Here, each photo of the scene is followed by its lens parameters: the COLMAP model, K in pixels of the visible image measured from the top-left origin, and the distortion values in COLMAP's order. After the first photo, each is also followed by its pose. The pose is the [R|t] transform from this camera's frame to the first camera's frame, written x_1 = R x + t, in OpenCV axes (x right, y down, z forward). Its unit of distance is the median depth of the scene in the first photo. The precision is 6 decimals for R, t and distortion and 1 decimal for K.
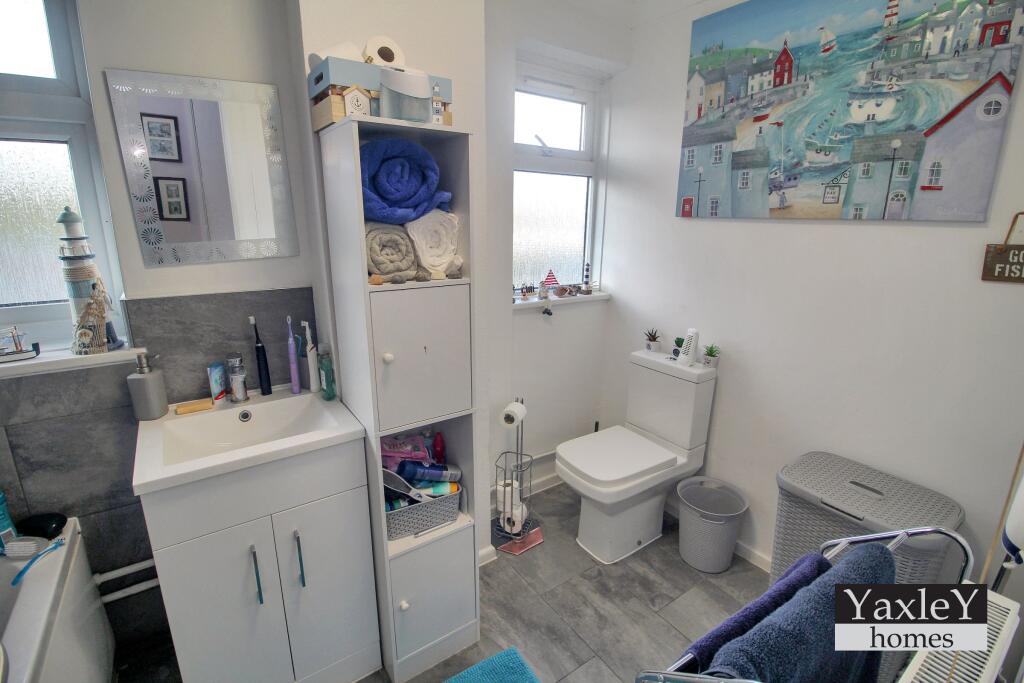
lens RADIAL K [[479.1, 0, 511.7], [0, 479.1, 341.3], [0, 0, 1]] dist [-0.006015, -0.001351]
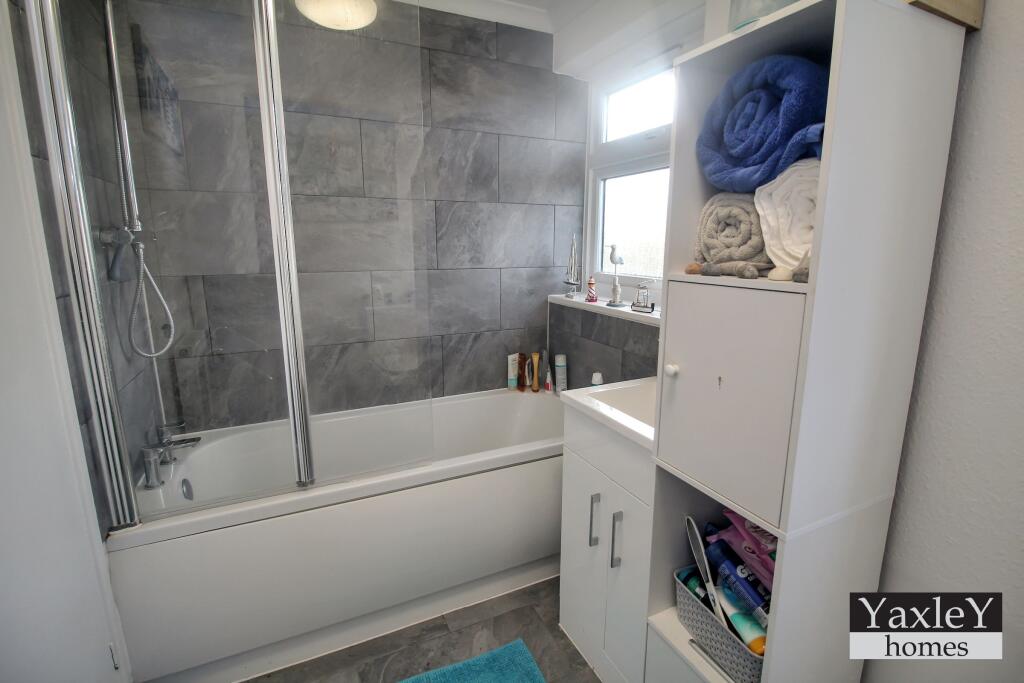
lens RADIAL K [[479.1, 0, 512.2], [0, 479.1, 338.4], [0, 0, 1]] dist [-0.006015, -0.001351]
pose [[-0.150536, 0.189038, -0.970362, 0.503501], [-0.258318, 0.939926, 0.223183, -0.114341], [0.954259, 0.284260, -0.092661, 0.799020]]
